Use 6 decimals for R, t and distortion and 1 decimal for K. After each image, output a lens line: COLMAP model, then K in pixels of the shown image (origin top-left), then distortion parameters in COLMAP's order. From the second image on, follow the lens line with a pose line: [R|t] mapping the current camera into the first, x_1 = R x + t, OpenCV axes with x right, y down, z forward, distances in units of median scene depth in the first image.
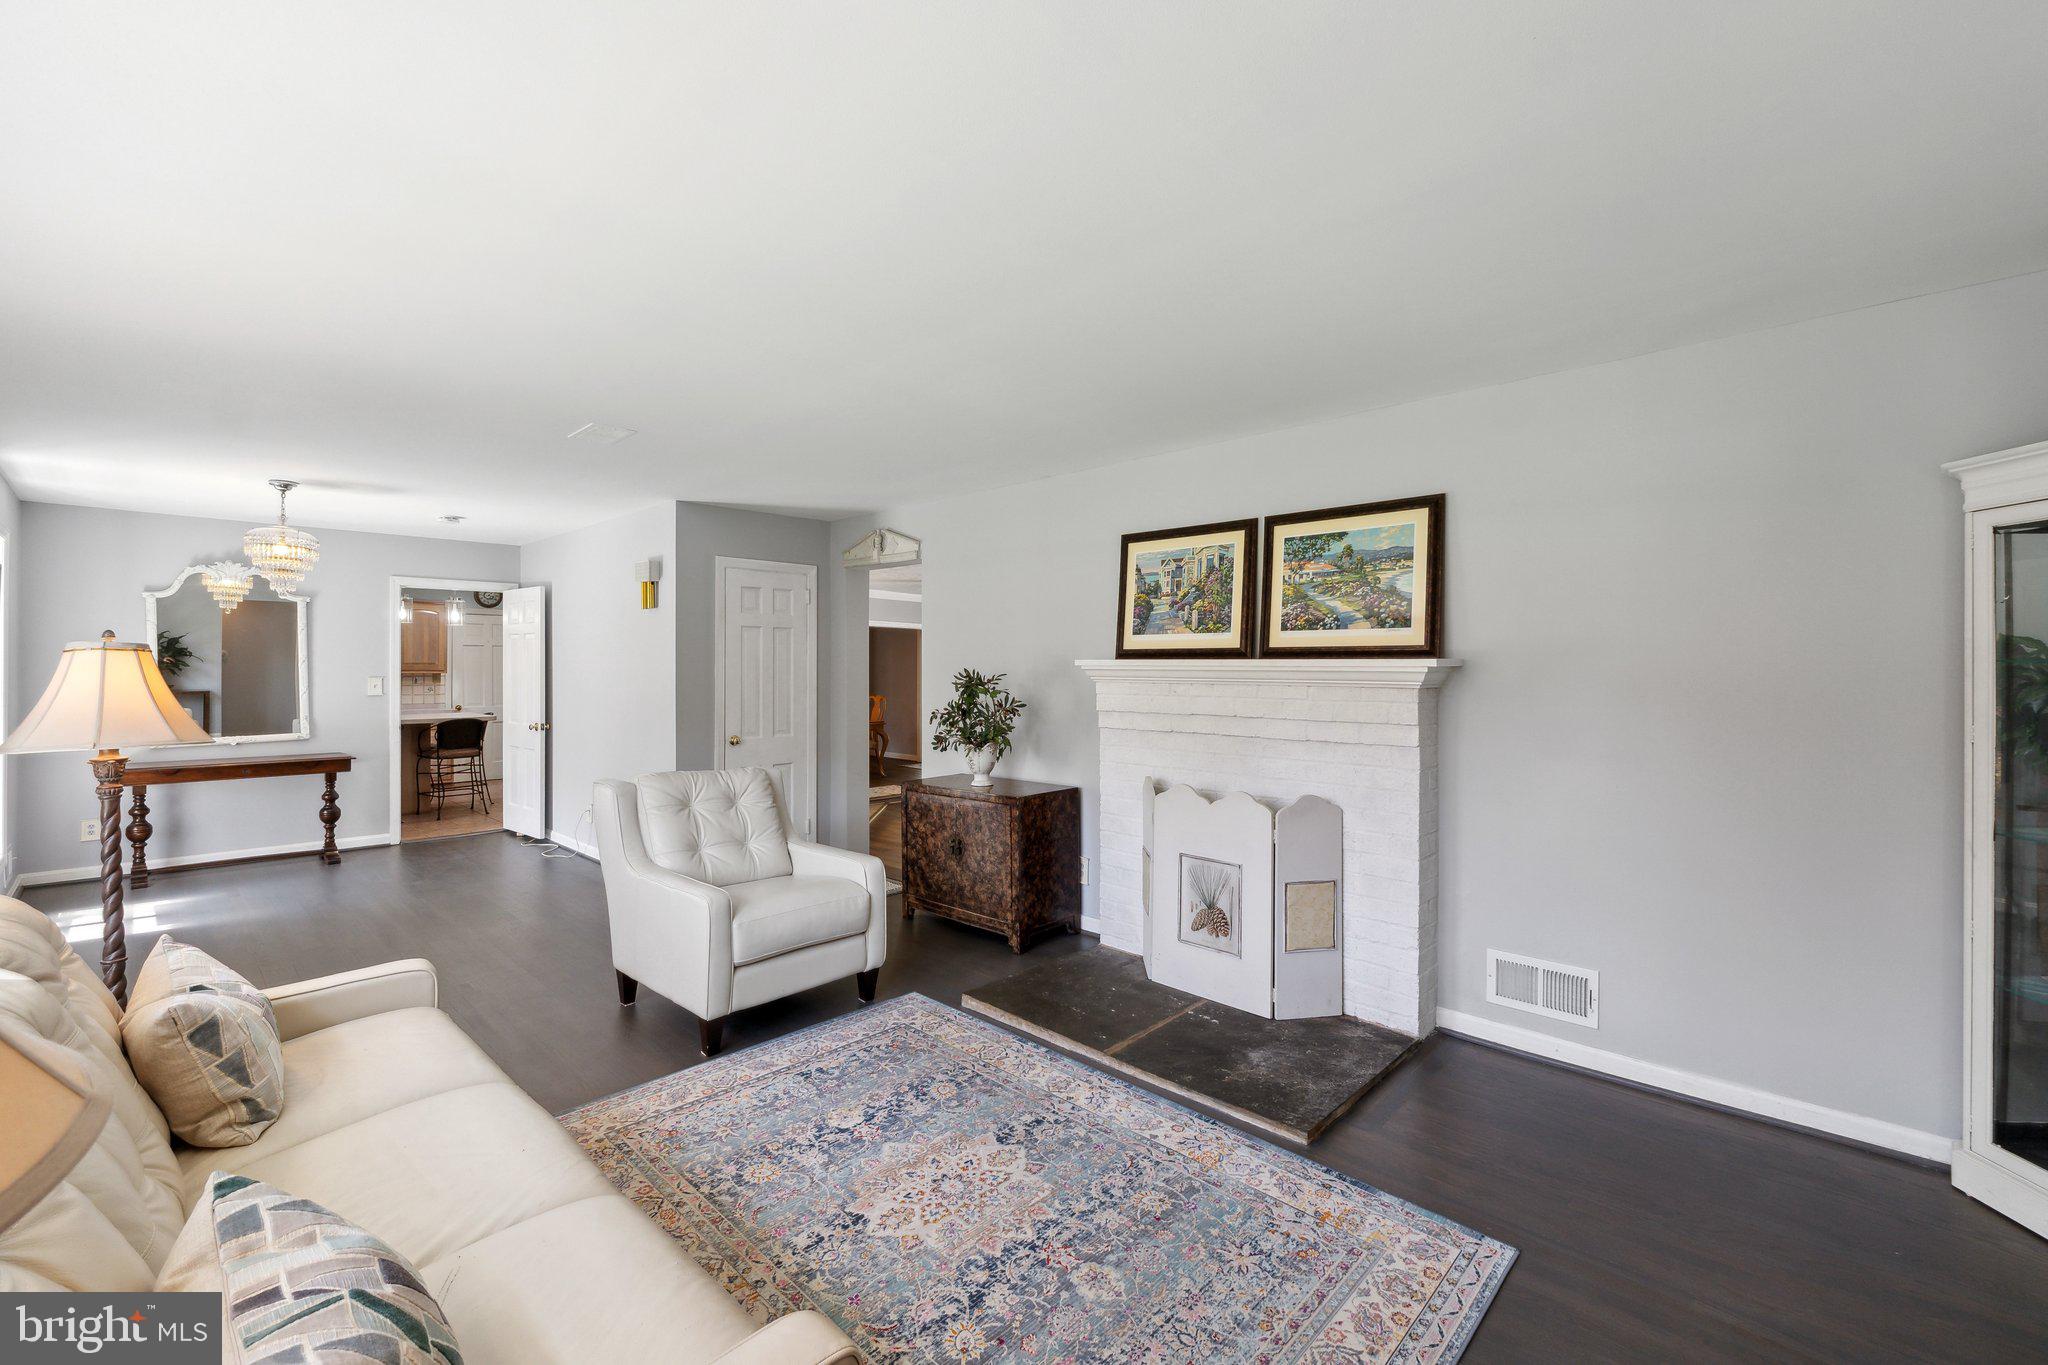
lens RADIAL K [[868.6, 0, 1024.9], [0, 868.6, 669.3], [0, 0, 1]] dist [-0.011638, -0.000157]
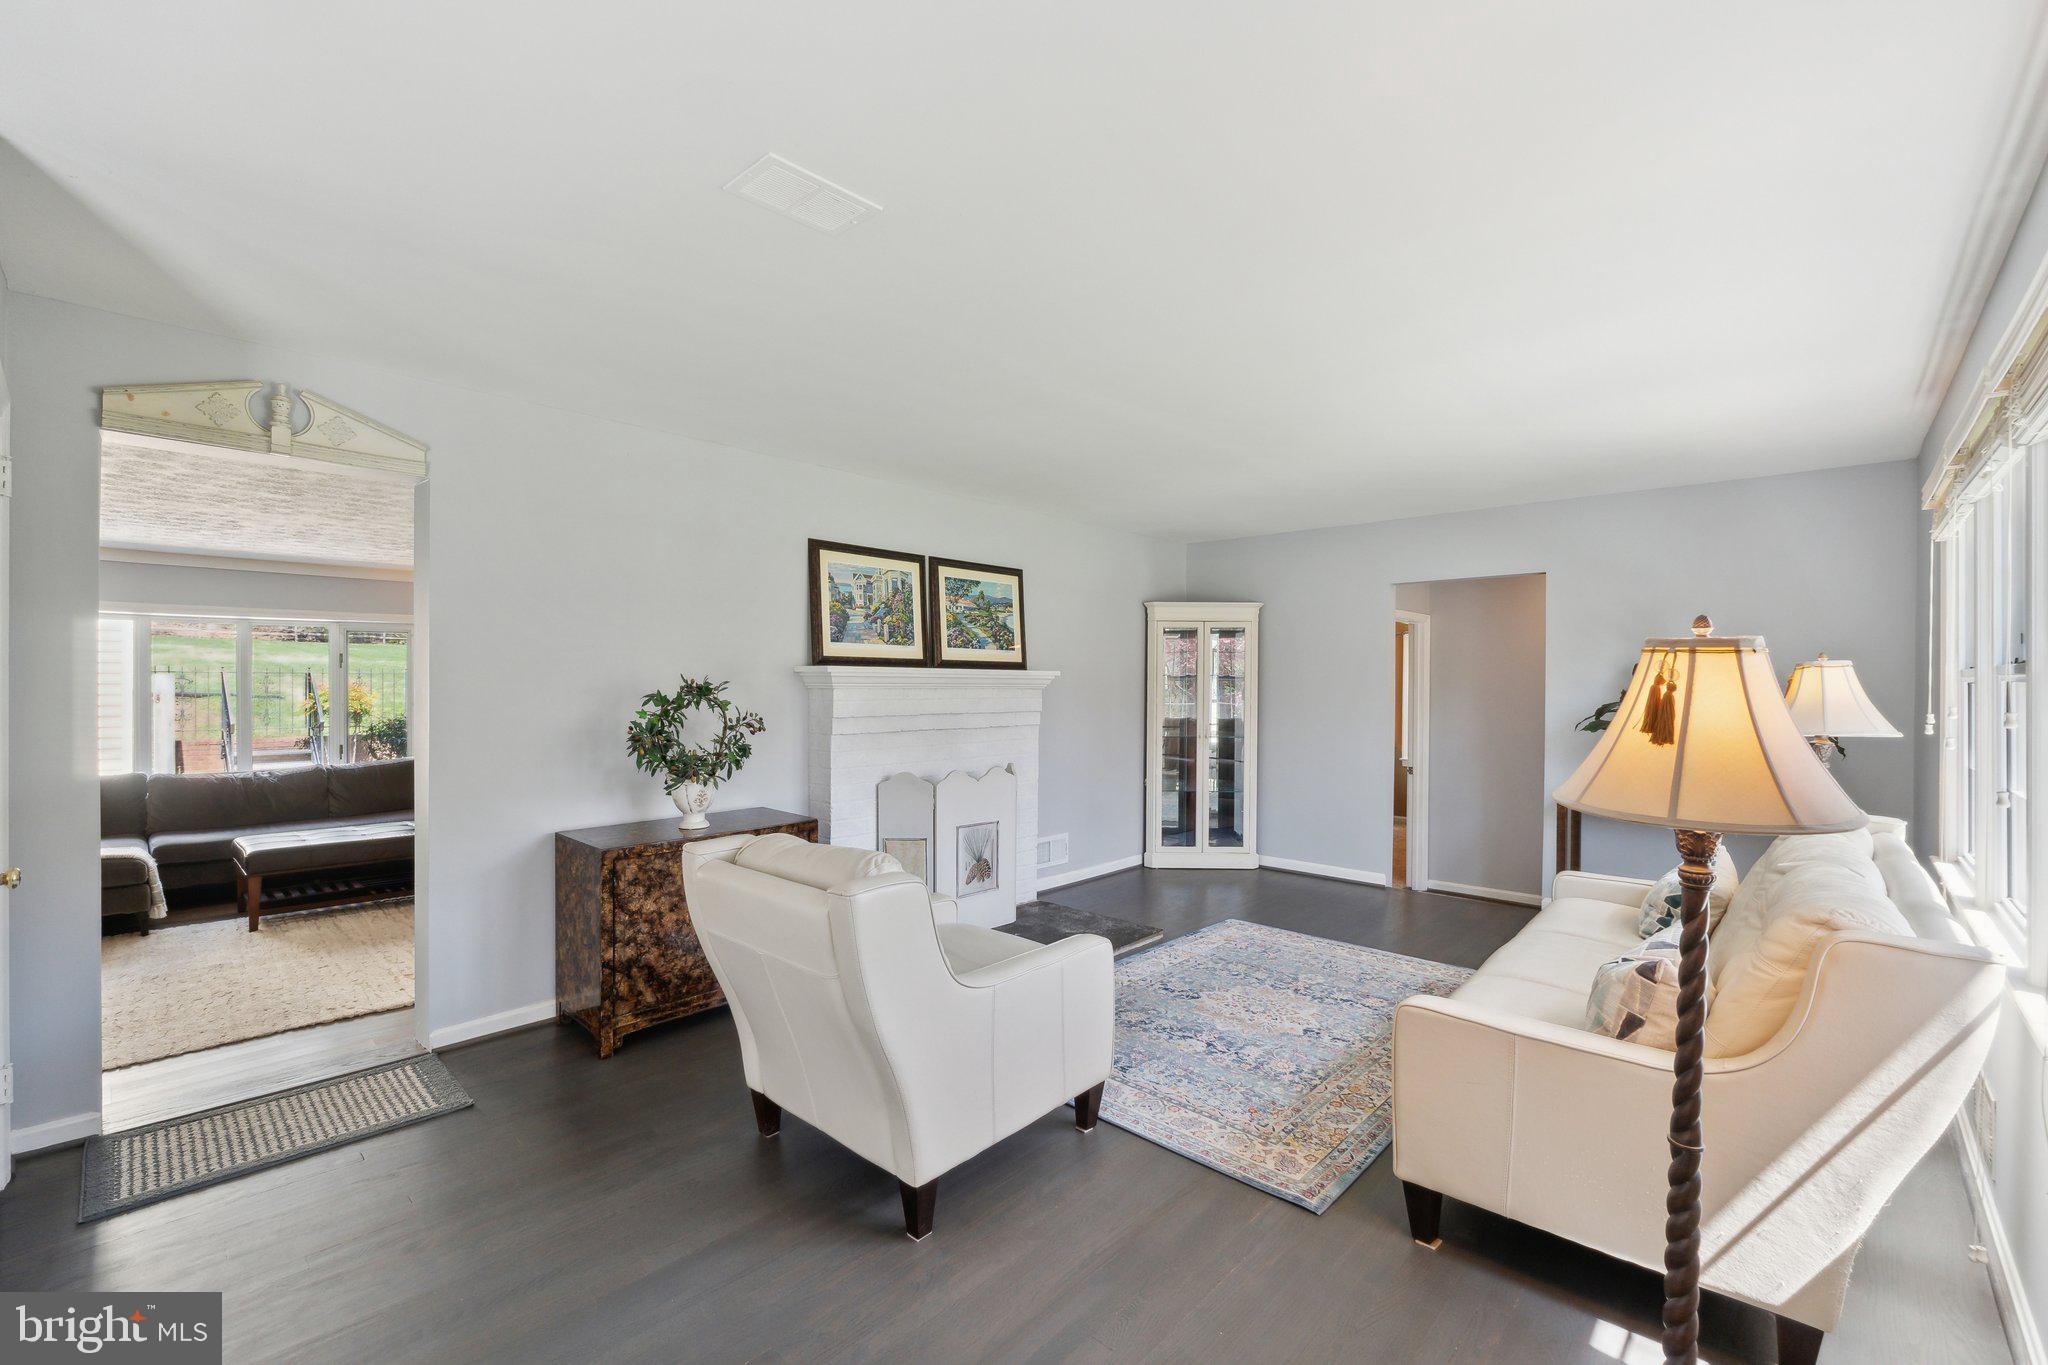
lens RADIAL K [[868.6, 0, 1023.3], [0, 868.6, 686.2], [0, 0, 1]] dist [-0.011638, -0.000157]
pose [[-0.026039, -0.010370, 0.999607, -0.996924], [-0.005807, 0.999931, 0.010222, 0.000421], [-0.999644, -0.005539, -0.026097, 0.894189]]
